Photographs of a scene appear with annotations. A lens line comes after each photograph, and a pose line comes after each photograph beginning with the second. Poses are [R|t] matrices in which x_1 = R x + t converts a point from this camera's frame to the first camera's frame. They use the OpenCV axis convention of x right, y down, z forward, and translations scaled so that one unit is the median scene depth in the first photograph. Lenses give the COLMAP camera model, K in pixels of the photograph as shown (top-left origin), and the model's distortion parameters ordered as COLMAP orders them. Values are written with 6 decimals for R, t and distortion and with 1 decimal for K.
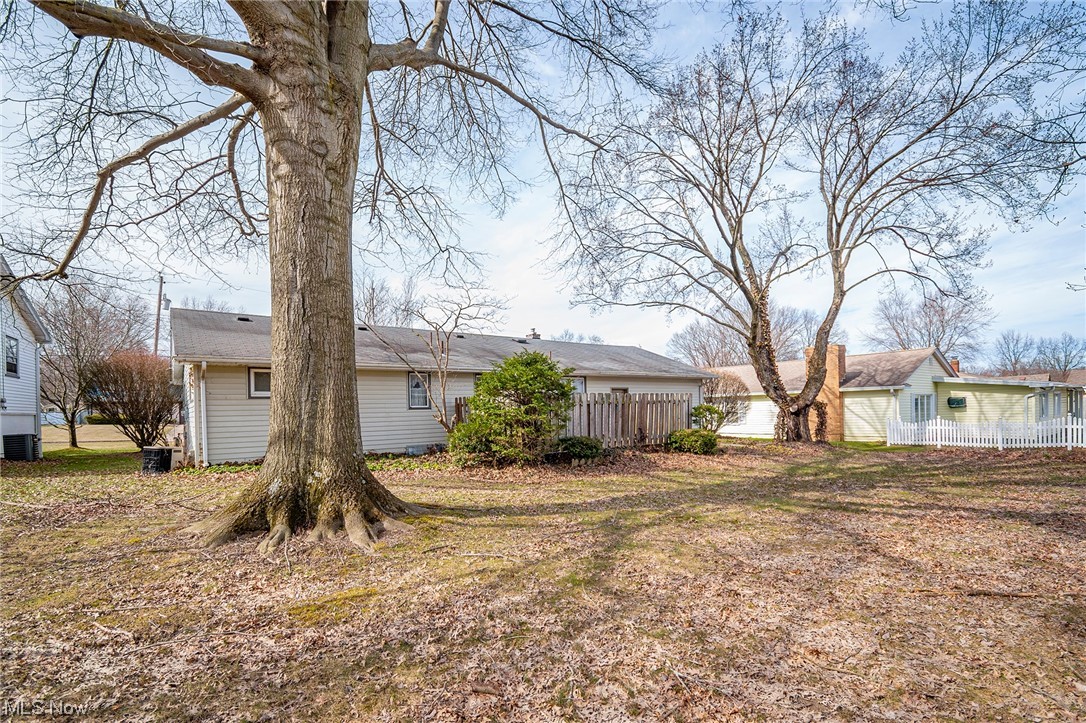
lens RADIAL K [[471.0, 0, 524.1], [0, 471.0, 422.8], [0, 0, 1]] dist [-0.005182, -0.004211]
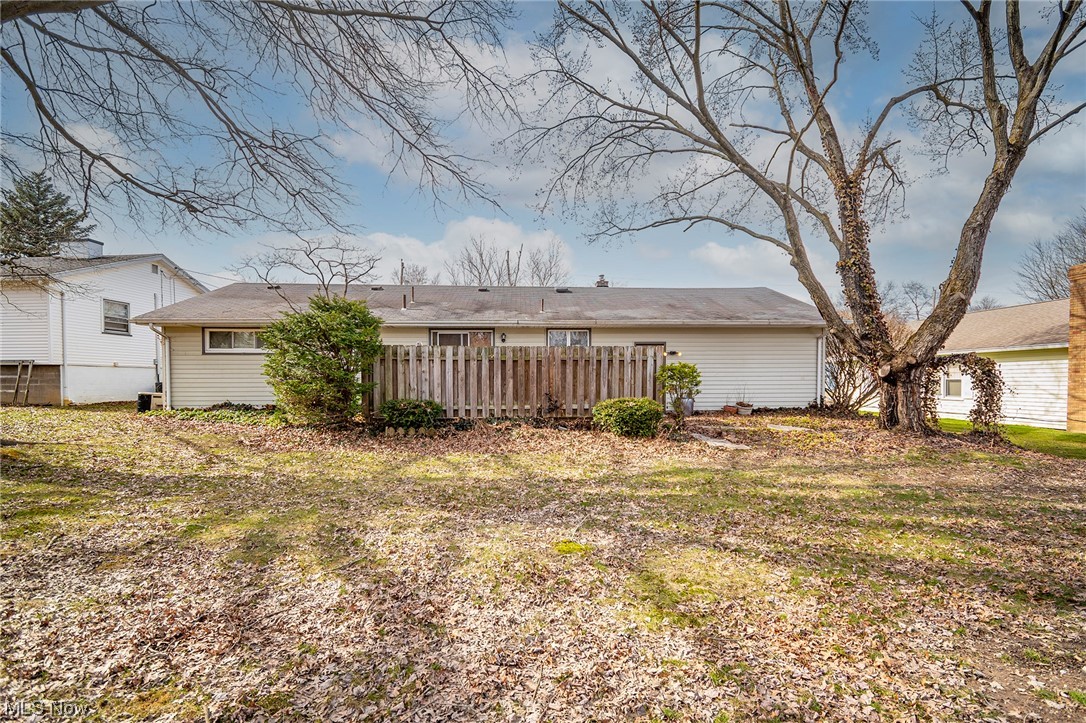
lens RADIAL K [[471.0, 0, 535.2], [0, 471.0, 394.9], [0, 0, 1]] dist [-0.005182, -0.004211]
pose [[0.857017, 0.040541, -0.513691, 0.534227], [-0.028074, 0.999093, 0.032012, -0.008341], [0.514523, -0.013013, 0.857378, 0.312538]]
